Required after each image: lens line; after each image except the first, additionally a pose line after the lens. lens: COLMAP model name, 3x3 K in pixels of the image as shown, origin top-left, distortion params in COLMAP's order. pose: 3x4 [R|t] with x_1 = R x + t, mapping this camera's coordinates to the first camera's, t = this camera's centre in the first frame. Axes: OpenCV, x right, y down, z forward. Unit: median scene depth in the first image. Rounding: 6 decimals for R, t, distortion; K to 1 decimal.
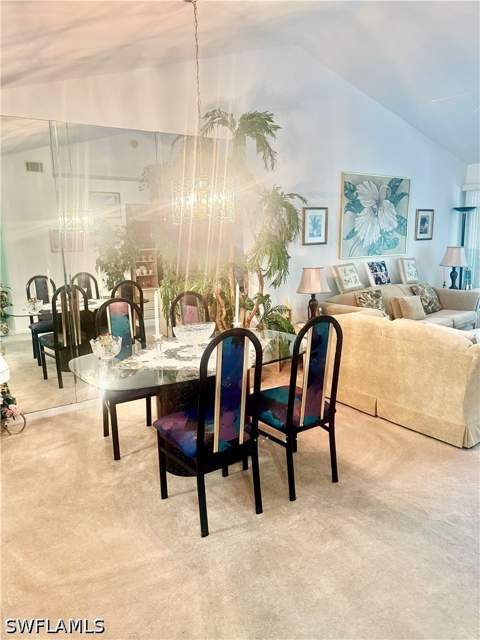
lens RADIAL K [[452.7, 0, 236.2], [0, 452.7, 323.7], [0, 0, 1]] dist [0.039693, -0.023353]
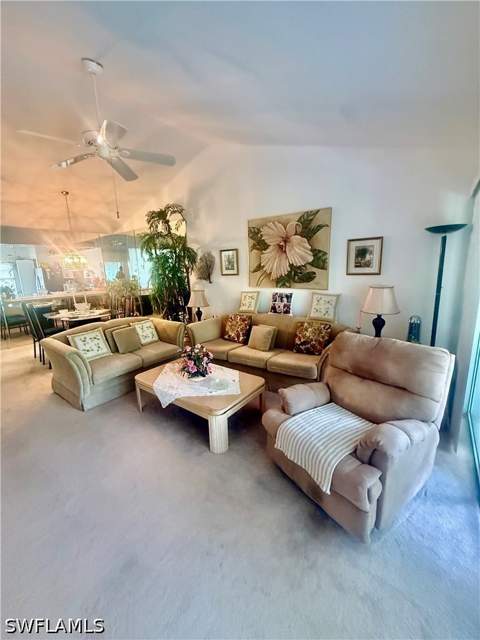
lens RADIAL K [[255.9, 0, 242.8], [0, 255.9, 318.3], [0, 0, 1]] dist [0.005508, -0.000355]
pose [[0.325223, 0.198971, -0.924468, 0.942890], [-0.156878, 0.975419, 0.154748, -0.170861], [0.932534, 0.094701, 0.348443, 0.755425]]
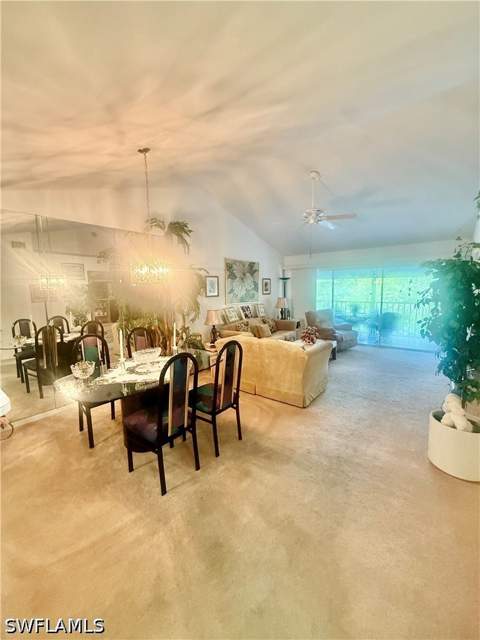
lens RADIAL K [[255.9, 0, 237.6], [0, 255.9, 319.4], [0, 0, 1]] dist [0.005508, -0.000355]
pose [[0.954405, -0.029011, 0.297102, -0.028859], [0.052271, 0.996131, -0.070645, -0.012208], [-0.293903, 0.082954, 0.952229, 0.035014]]
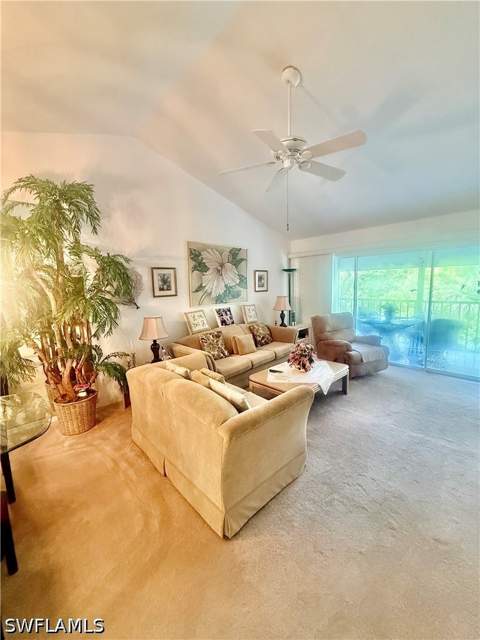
lens RADIAL K [[255.9, 0, 237.1], [0, 255.9, 319.1], [0, 0, 1]] dist [0.005508, -0.000355]
pose [[0.989039, -0.022919, 0.145862, 0.259331], [0.031346, 0.997953, -0.055742, -0.066734], [-0.144286, 0.059703, 0.987733, 0.273272]]
